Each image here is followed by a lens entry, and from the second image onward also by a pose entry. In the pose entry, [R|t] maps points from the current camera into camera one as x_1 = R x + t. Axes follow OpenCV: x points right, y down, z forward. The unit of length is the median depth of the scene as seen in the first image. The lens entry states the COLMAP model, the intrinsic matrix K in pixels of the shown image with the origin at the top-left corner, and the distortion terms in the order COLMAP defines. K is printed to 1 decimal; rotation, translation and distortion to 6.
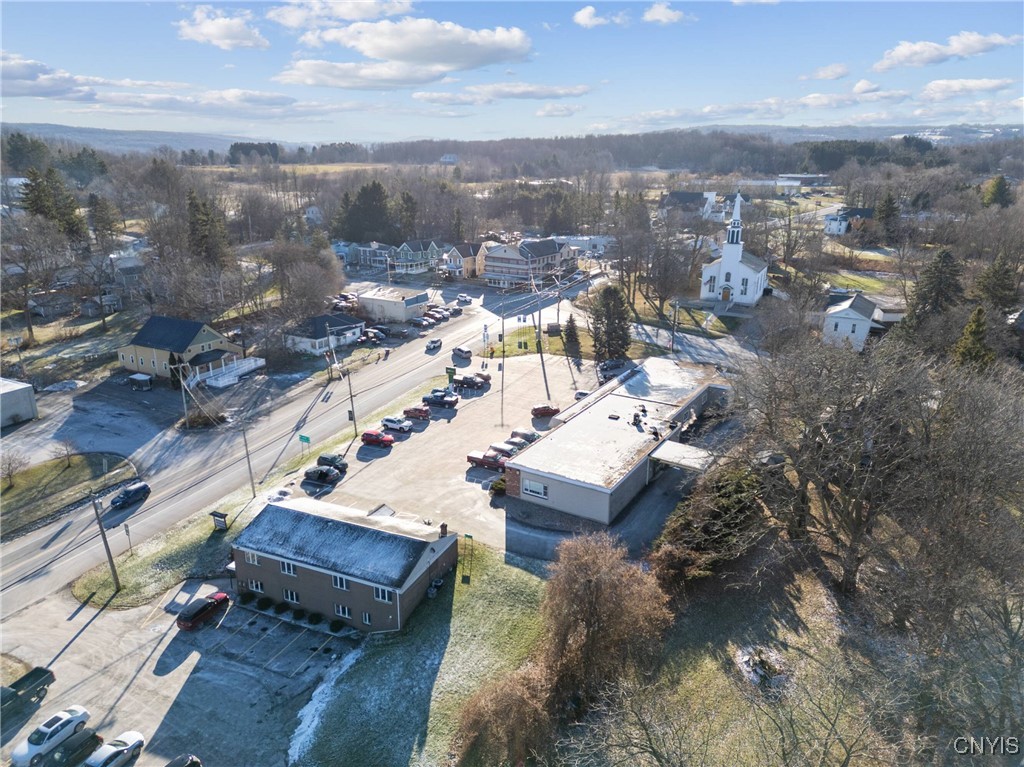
lens RADIAL K [[705.3, 0, 509.9], [0, 705.3, 379.8], [0, 0, 1]] dist [0.103156, -0.107108]
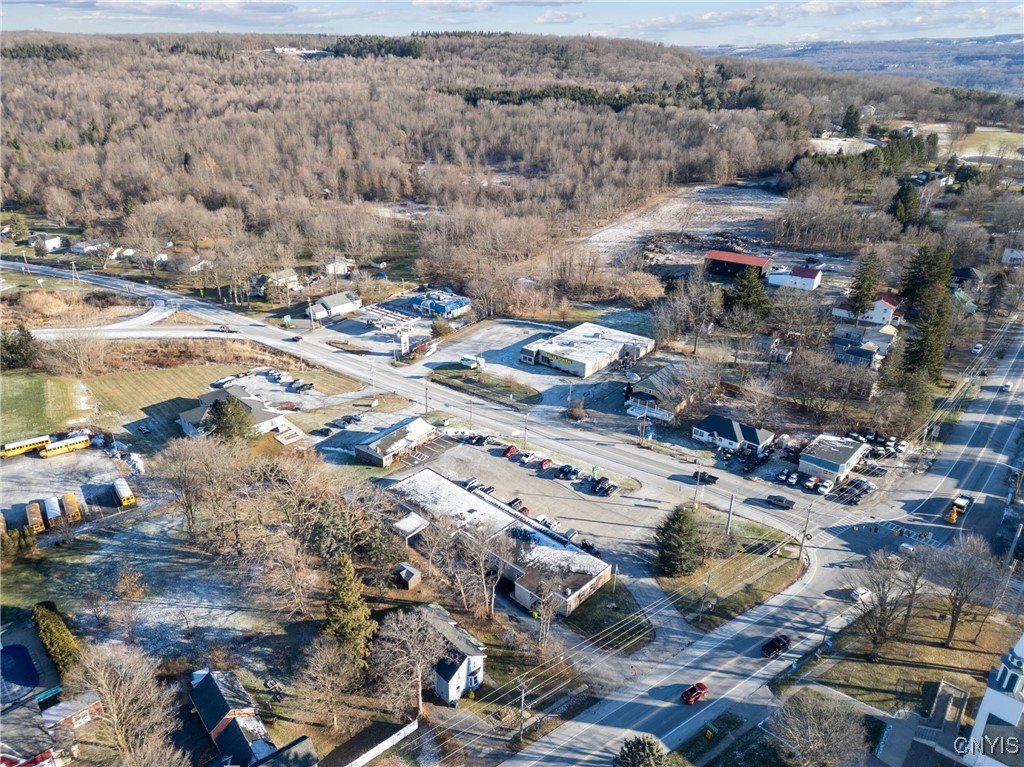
lens RADIAL K [[705.3, 0, 509.9], [0, 705.3, 379.8], [0, 0, 1]] dist [0.103156, -0.107108]
pose [[-0.216438, 0.400758, -0.890251, 1.628868], [-0.302254, 0.839560, 0.451423, -1.070430], [0.928330, 0.366787, -0.060582, 1.228562]]
